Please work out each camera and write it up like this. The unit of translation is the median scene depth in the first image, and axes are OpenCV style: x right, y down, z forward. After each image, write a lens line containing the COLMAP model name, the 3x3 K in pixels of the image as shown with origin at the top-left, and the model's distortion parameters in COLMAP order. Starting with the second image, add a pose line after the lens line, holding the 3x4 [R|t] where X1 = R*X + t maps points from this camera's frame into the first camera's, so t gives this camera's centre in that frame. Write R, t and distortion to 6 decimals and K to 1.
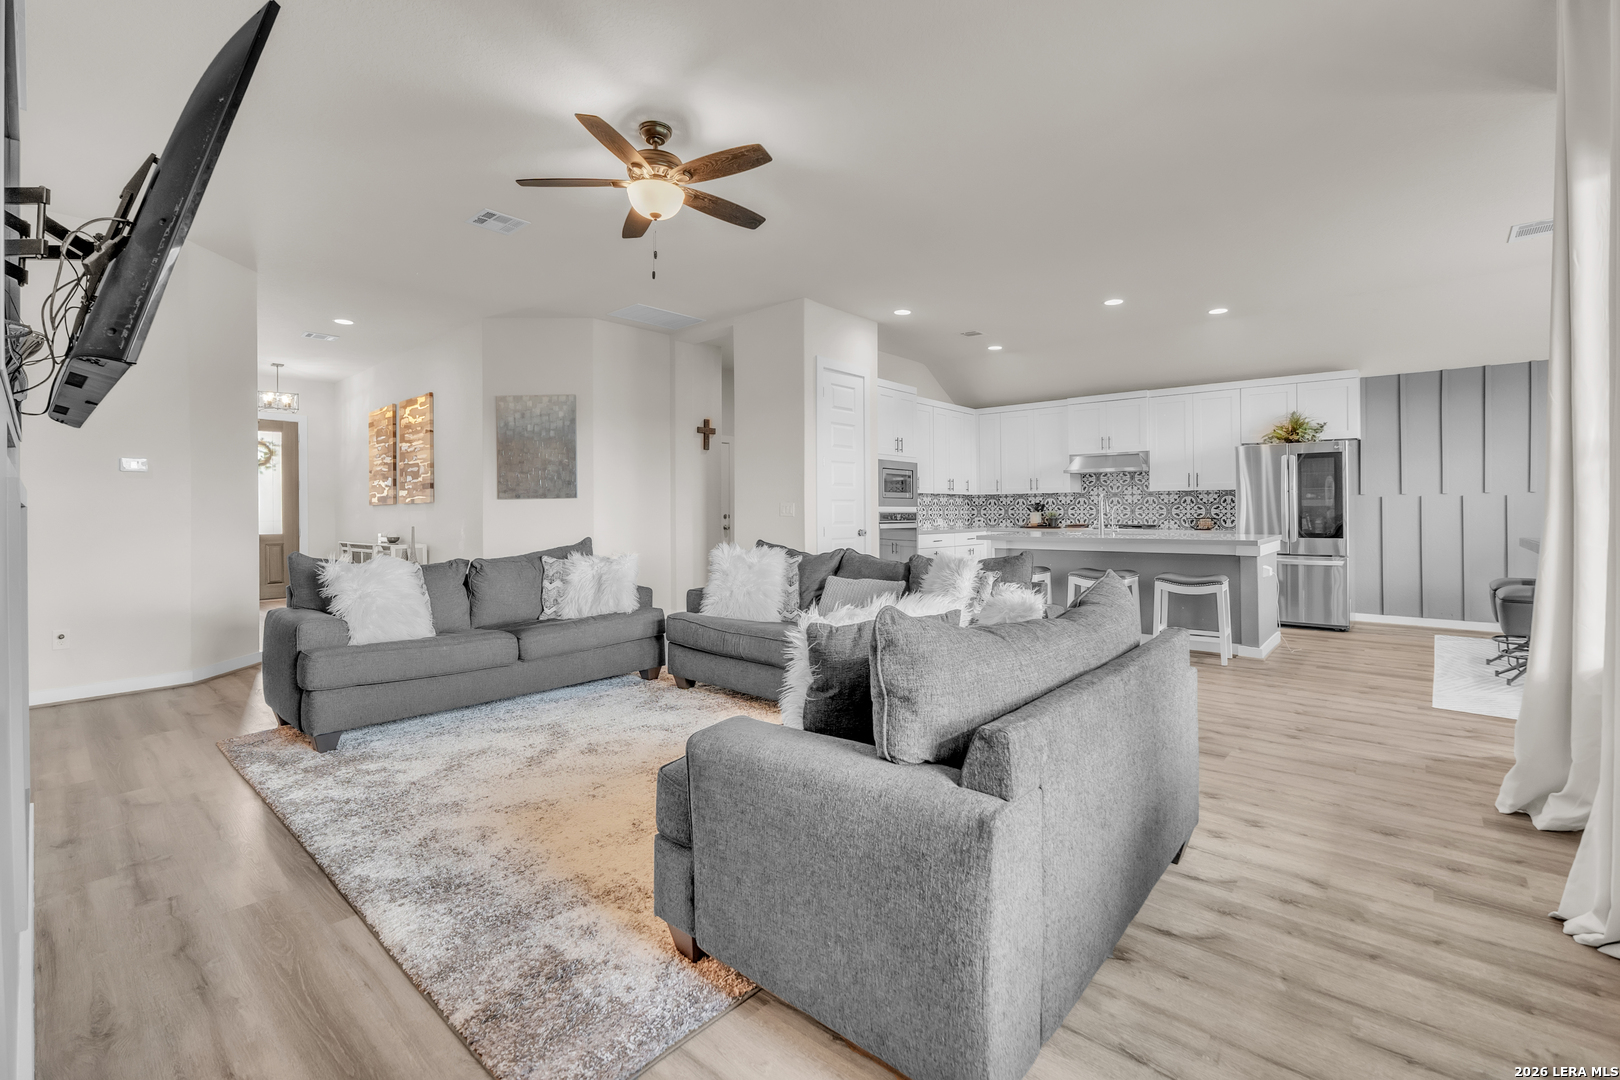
lens RADIAL K [[705.4, 0, 812.4], [0, 705.4, 520.3], [0, 0, 1]] dist [-0.017718, -0.000097]
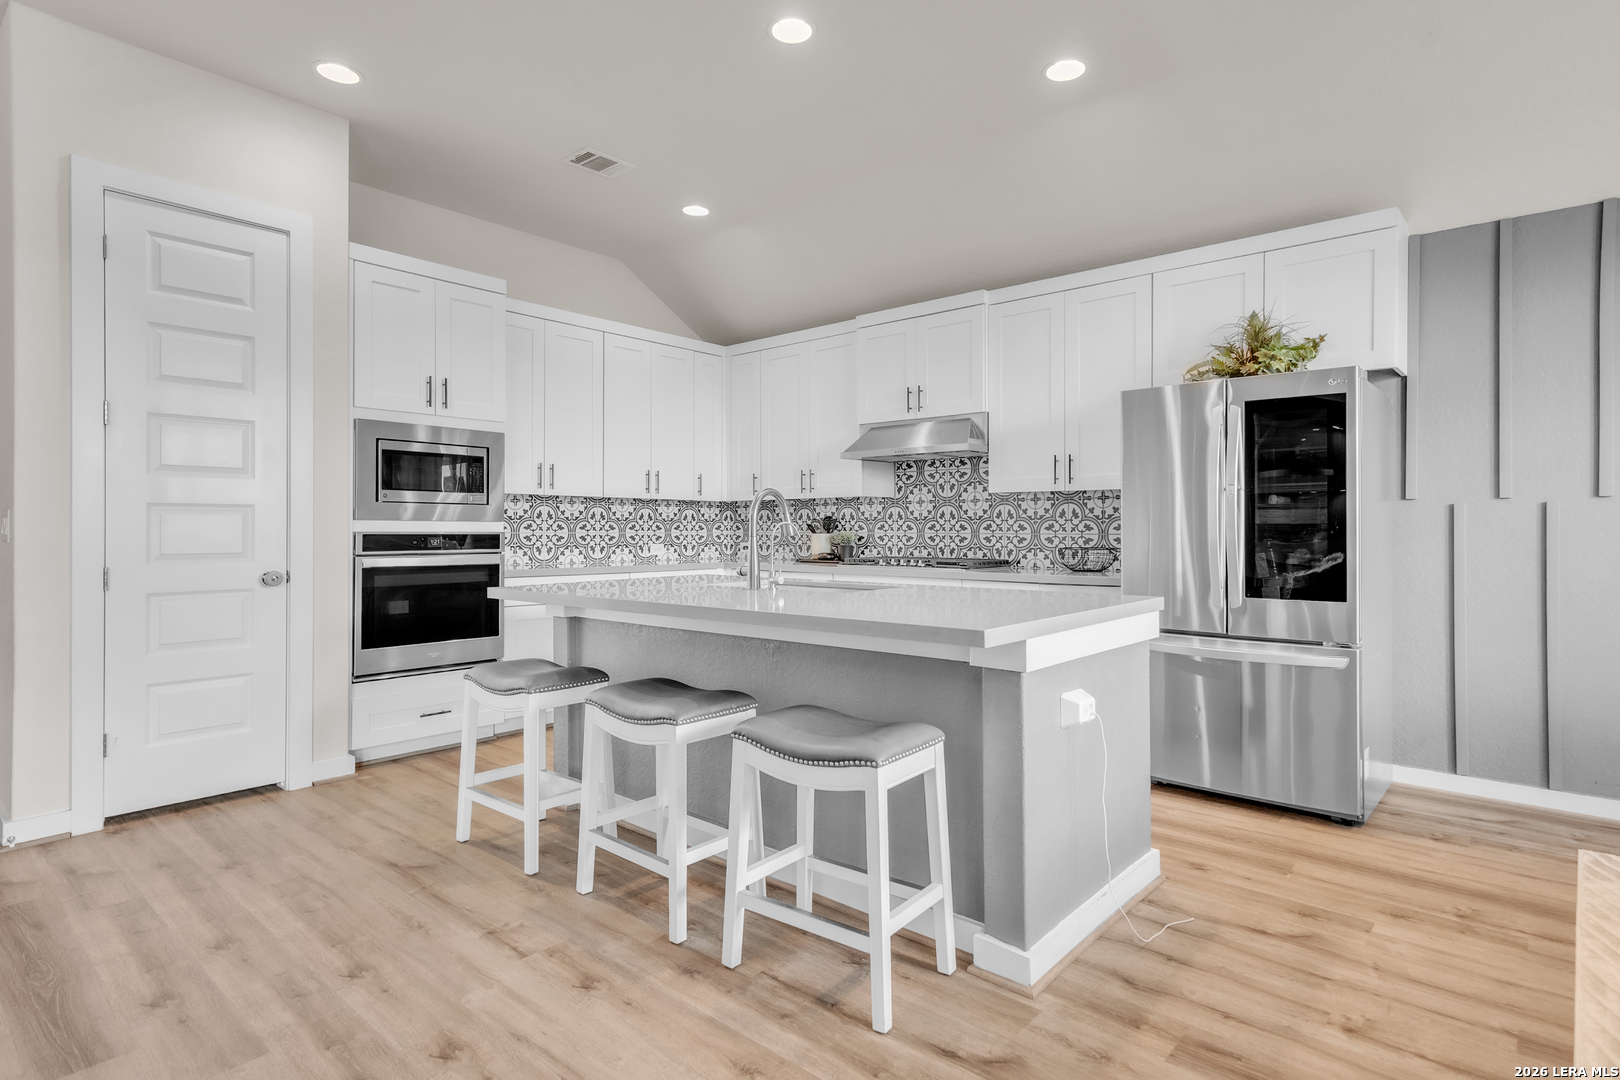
lens RADIAL K [[844.5, 0, 810.8], [0, 844.5, 543.2], [0, 0, 1]] dist [0.012363, -0.000133]
pose [[0.999969, 0.005731, -0.005397, 0.393691], [-0.005712, 0.999977, 0.003583, -0.007910], [0.005417, -0.003552, 0.999979, 0.438462]]
